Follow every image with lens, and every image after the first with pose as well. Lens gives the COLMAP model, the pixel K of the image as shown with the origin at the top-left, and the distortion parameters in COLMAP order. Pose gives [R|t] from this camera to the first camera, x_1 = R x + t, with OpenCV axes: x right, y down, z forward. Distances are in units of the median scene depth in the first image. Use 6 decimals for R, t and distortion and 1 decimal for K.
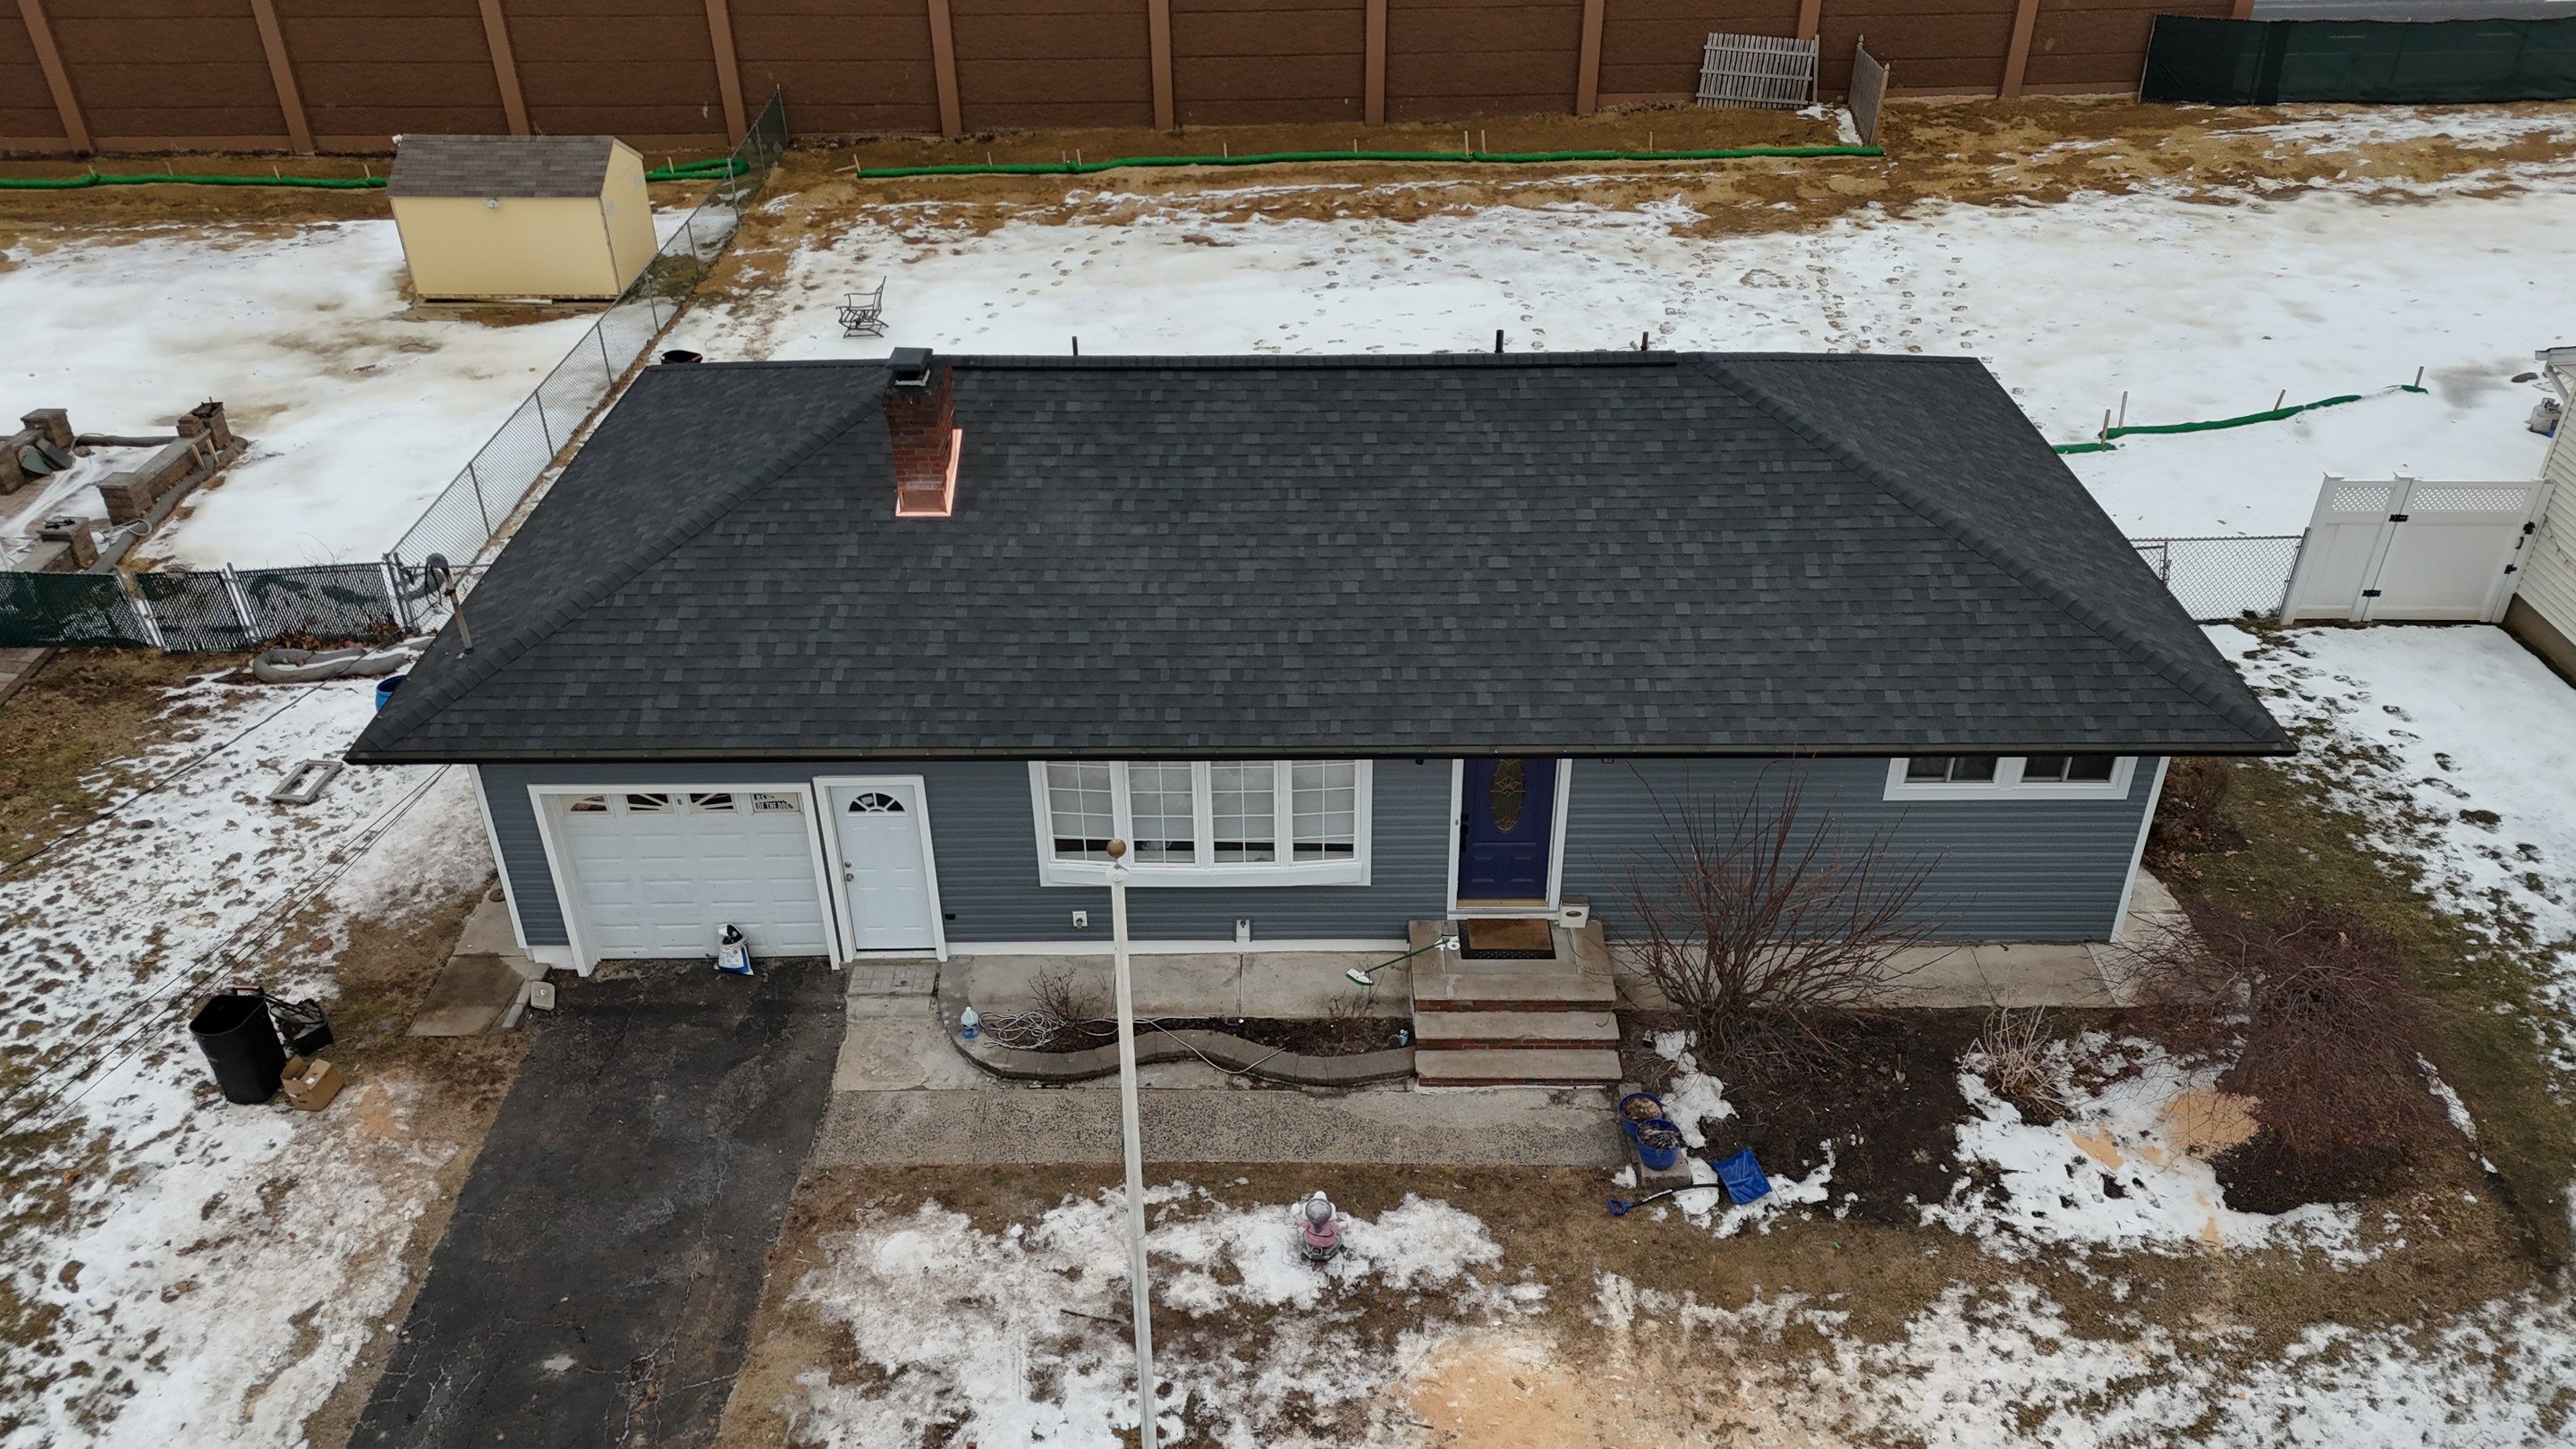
lens RADIAL K [[1883.3, 0, 1284.6], [0, 1883.3, 703.3], [0, 0, 1]] dist [0.077714, -0.048508]
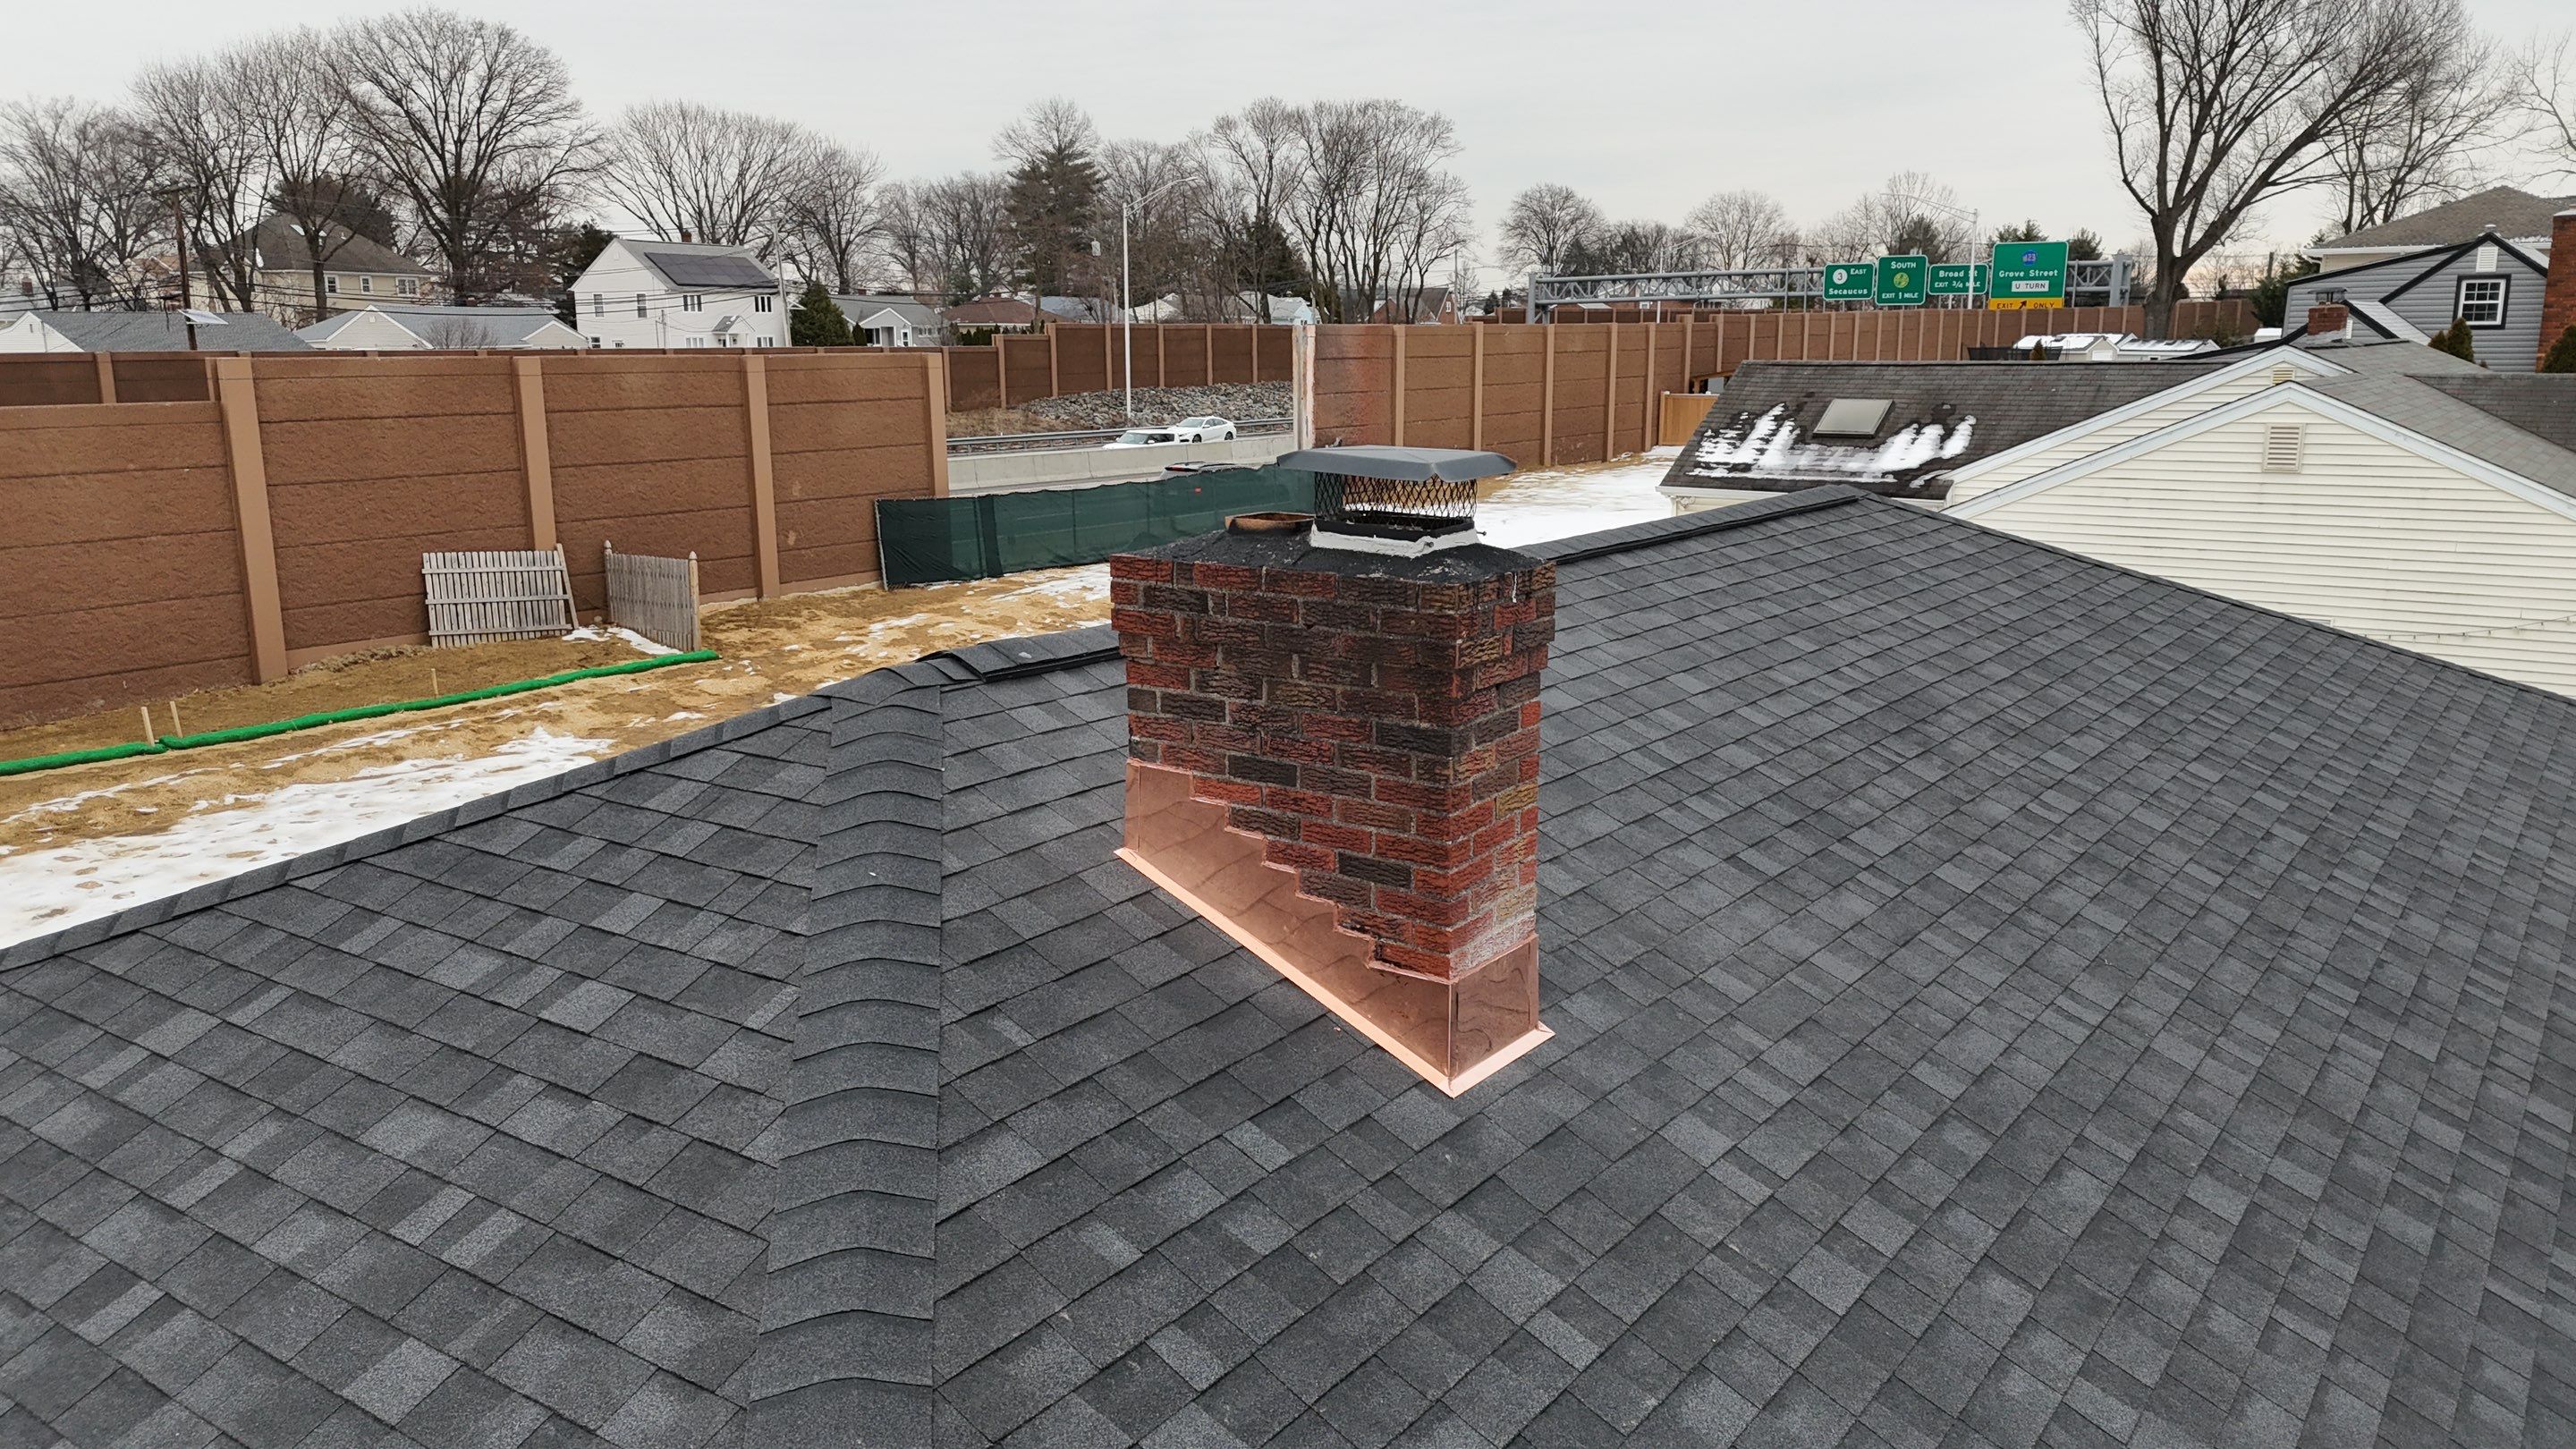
lens RADIAL K [[1883.3, 0, 1282.9], [0, 1883.3, 725.6], [0, 0, 1]] dist [0.077714, -0.048508]
pose [[0.580681, -0.162276, 0.797795, -0.419681], [0.435663, 0.889758, -0.136118, -0.123385], [-0.687755, 0.426611, 0.587363, 0.893440]]
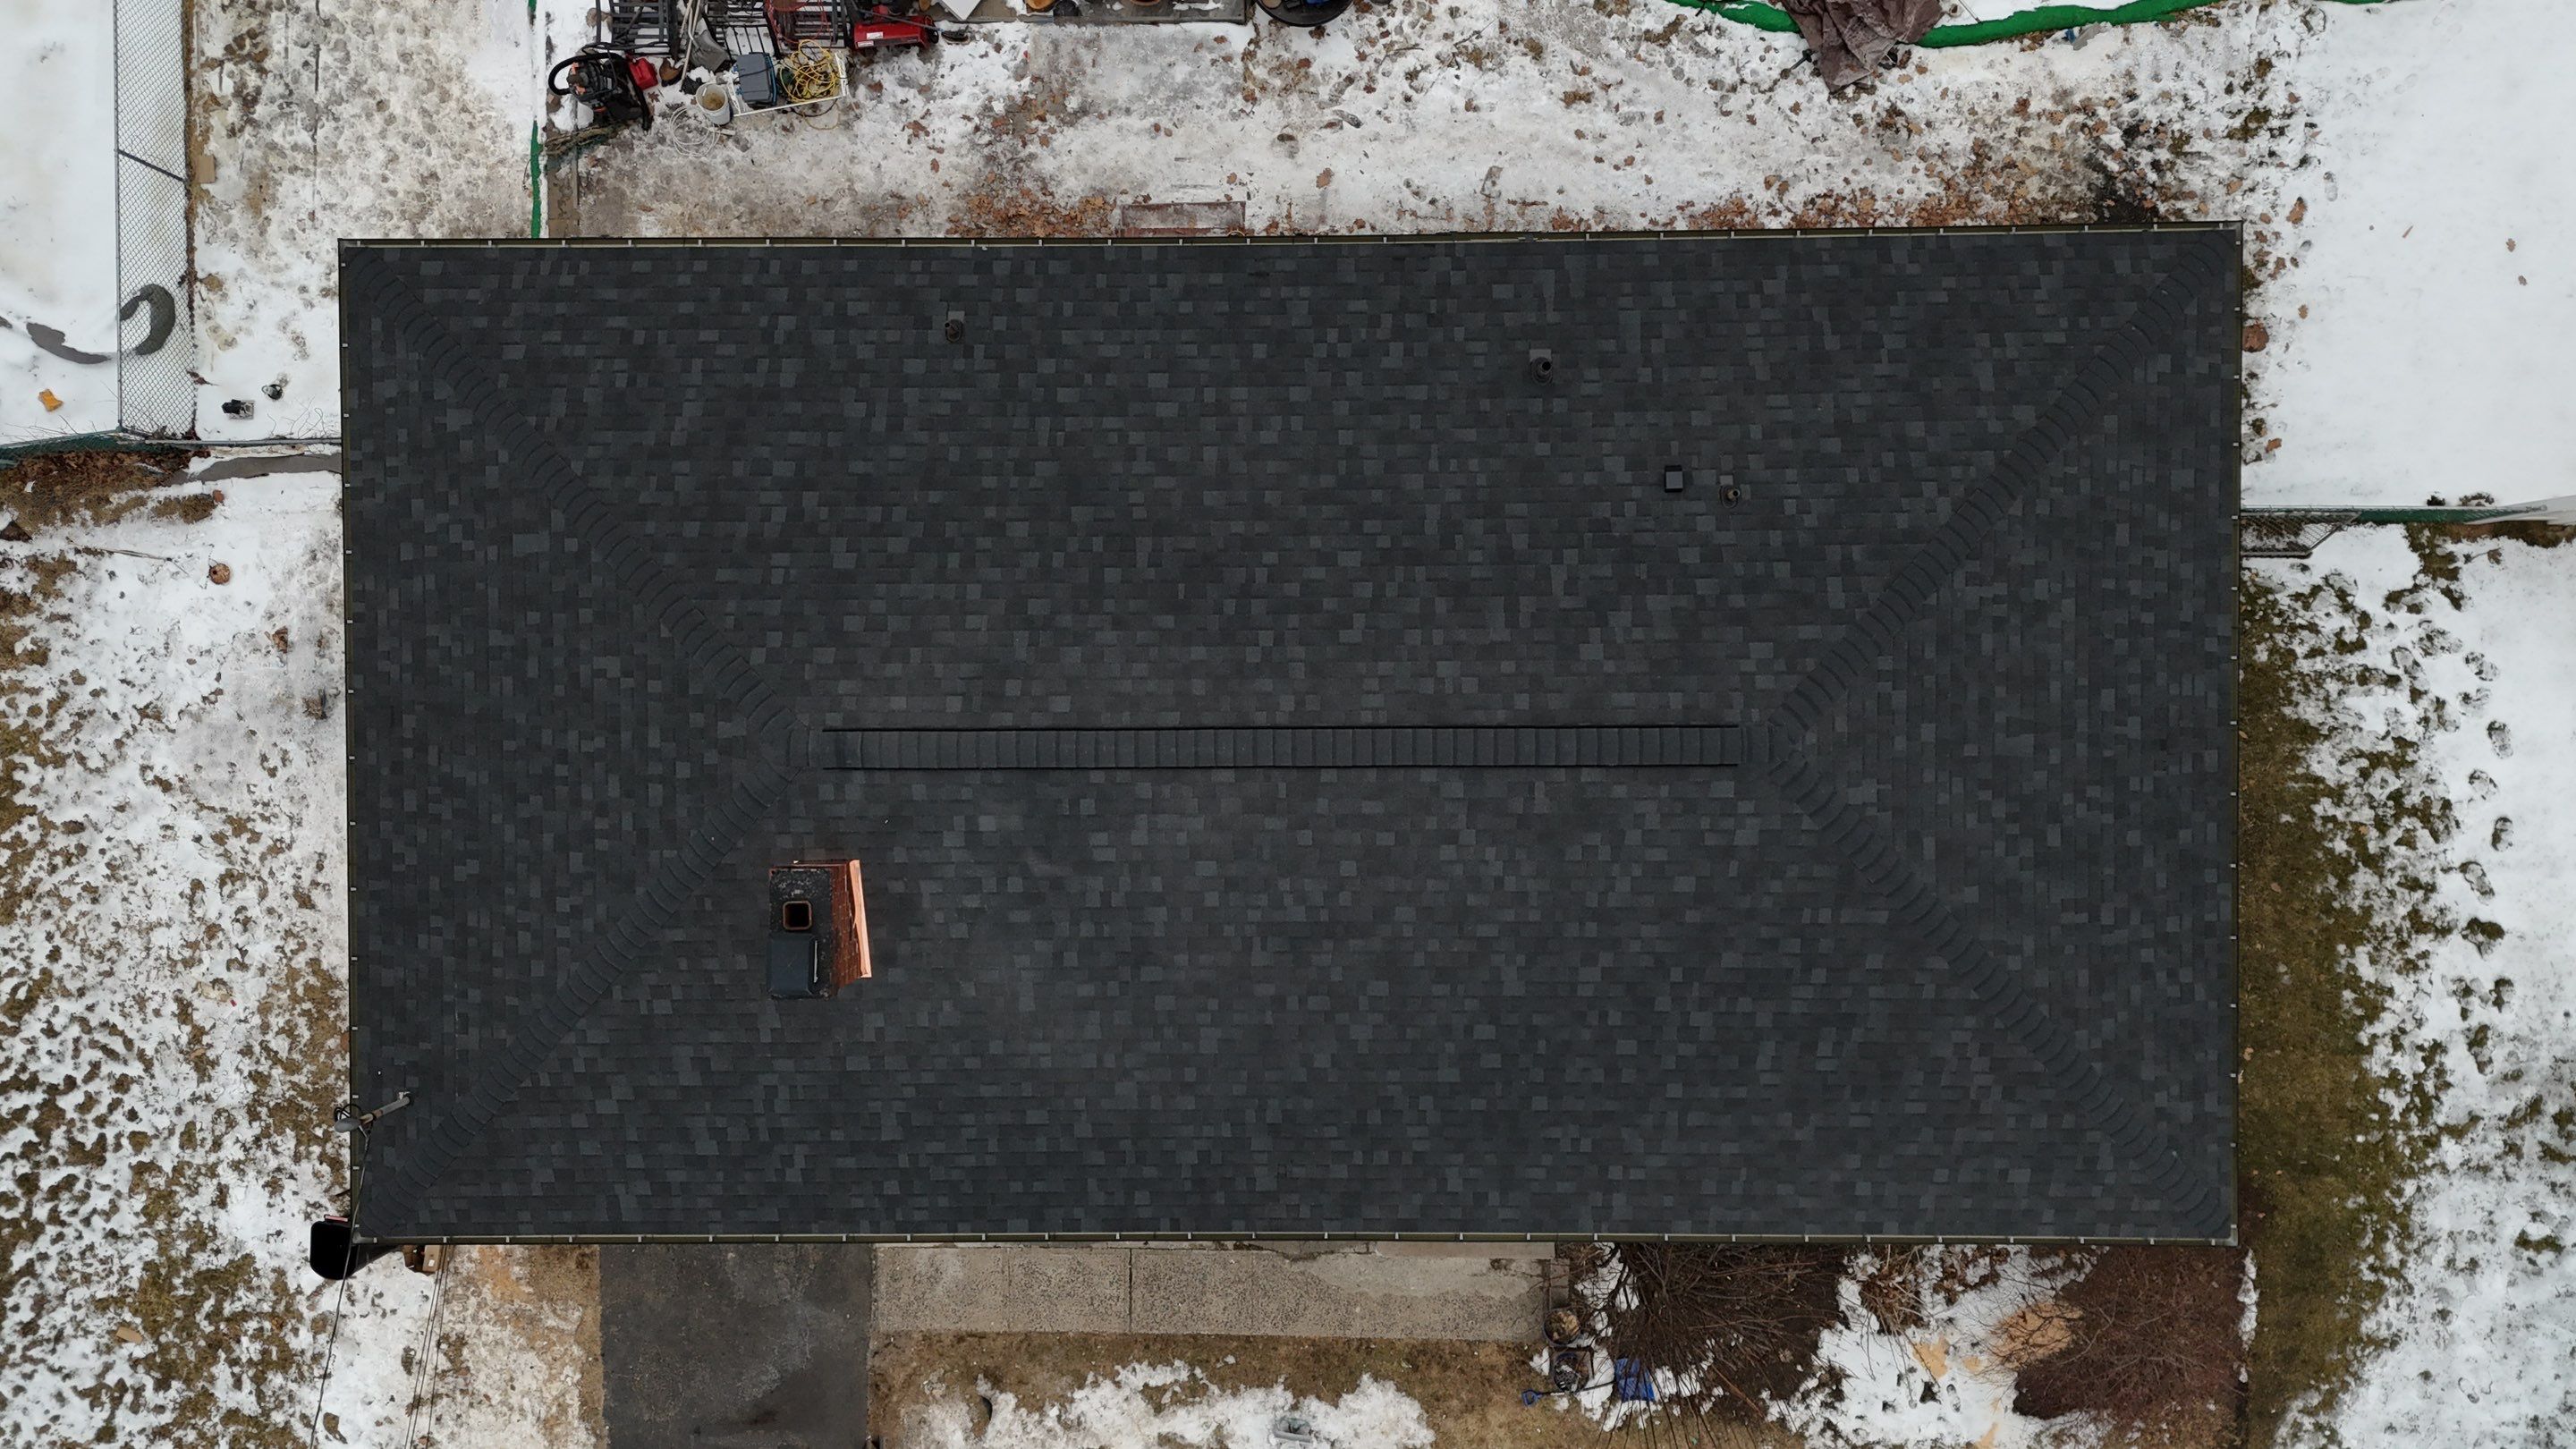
lens RADIAL K [[1883.3, 0, 1287.3], [0, 1883.3, 712.2], [0, 0, 1]] dist [0.077714, -0.048508]
pose [[0.999898, -0.008128, -0.011772, 0.031024], [0.014280, 0.517875, 0.855337, -0.969996], [-0.000856, -0.855418, 0.517938, 0.680992]]
